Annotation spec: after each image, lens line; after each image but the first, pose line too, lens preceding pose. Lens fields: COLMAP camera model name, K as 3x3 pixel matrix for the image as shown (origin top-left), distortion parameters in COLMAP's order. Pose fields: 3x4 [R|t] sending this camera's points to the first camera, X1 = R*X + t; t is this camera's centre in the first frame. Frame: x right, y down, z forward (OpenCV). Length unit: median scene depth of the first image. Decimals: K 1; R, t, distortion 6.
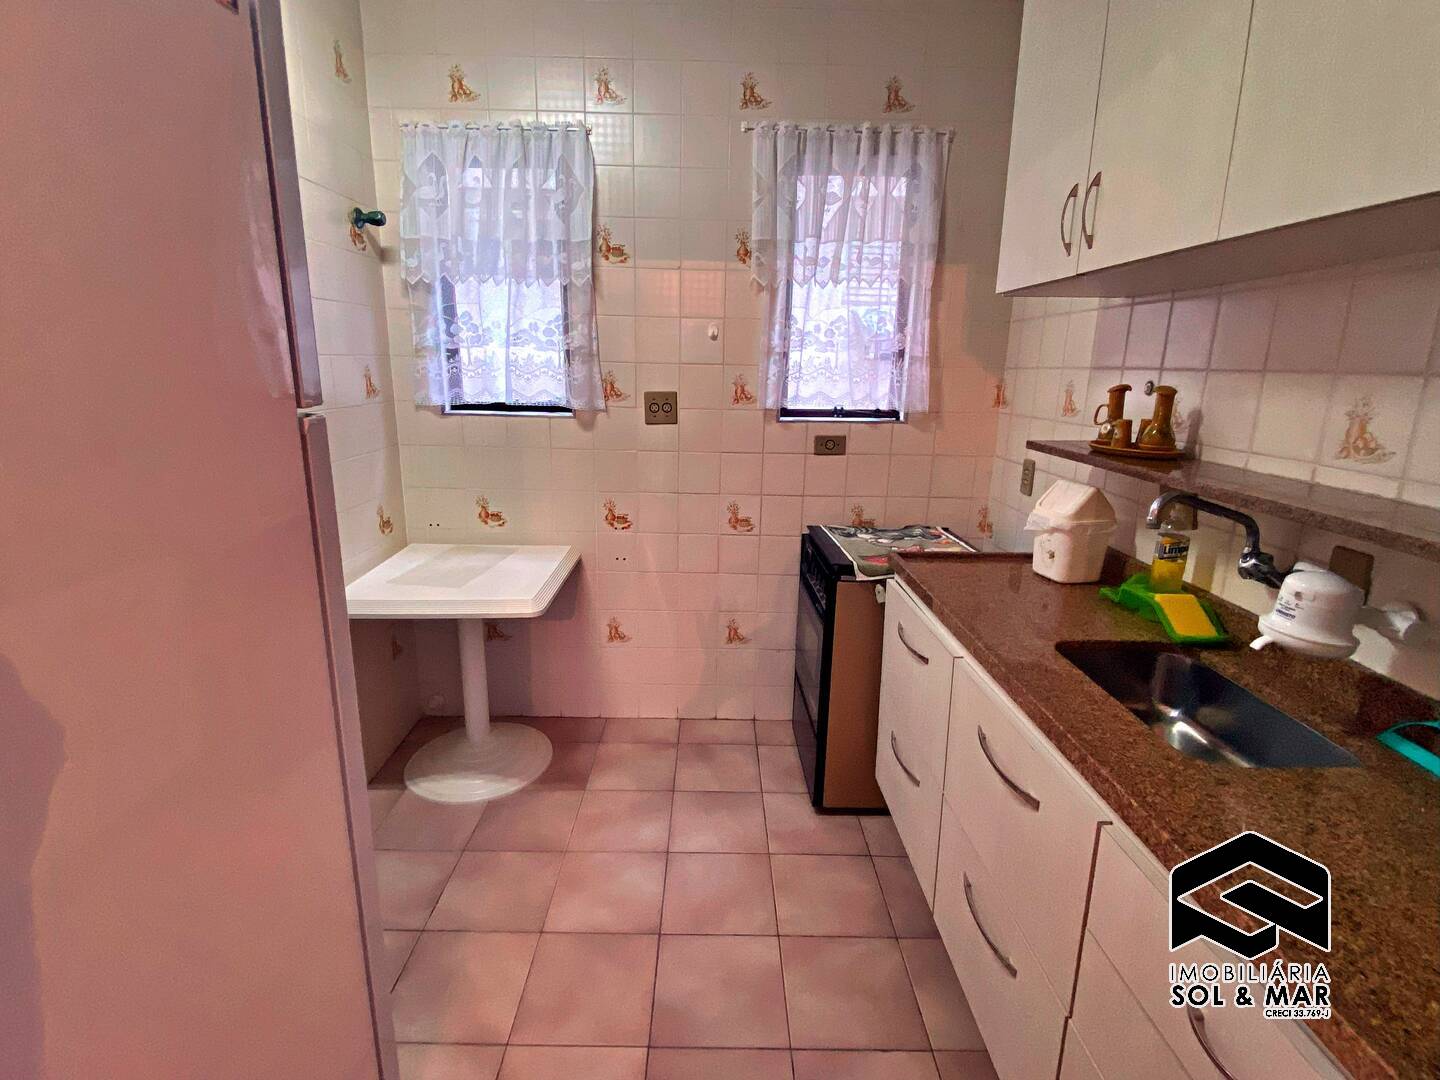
lens RADIAL K [[690.5, 0, 715.4], [0, 690.5, 538.1], [0, 0, 1]] dist [0.055276, -0.050966]
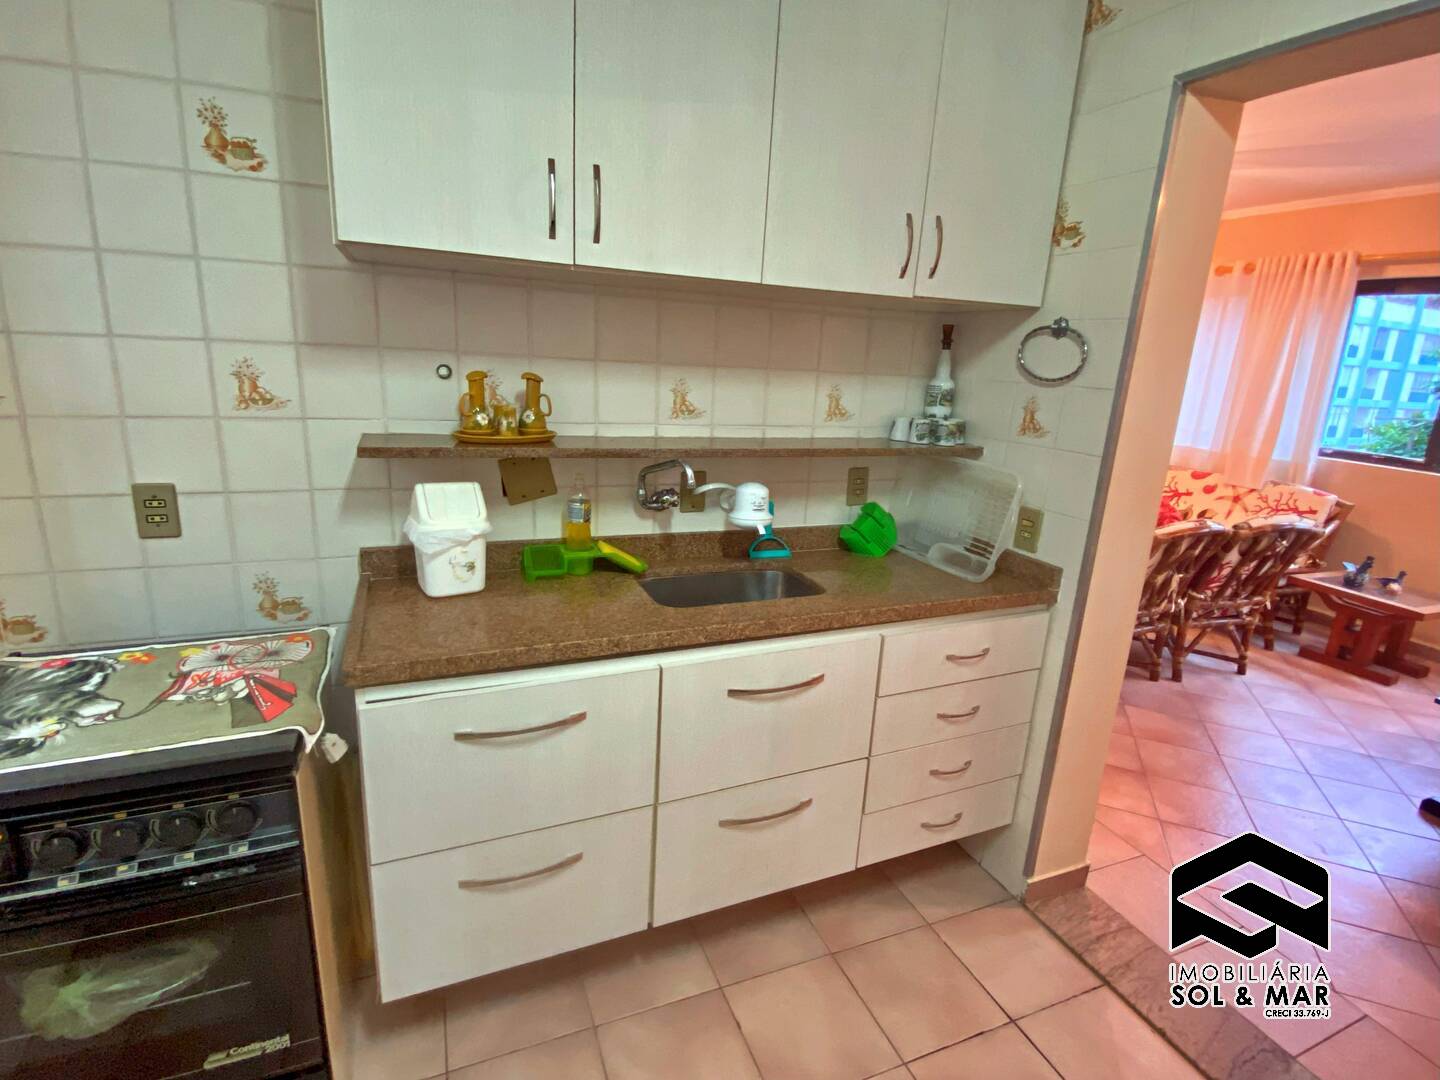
lens RADIAL K [[690.1, 0, 716.3], [0, 690.1, 532.4], [0, 0, 1]] dist [0.043191, -0.040509]
pose [[-0.378219, -0.265300, 0.886886, -0.308411], [0.164133, 0.923656, 0.346295, -0.204813], [-0.911049, 0.276542, -0.305799, 0.741250]]
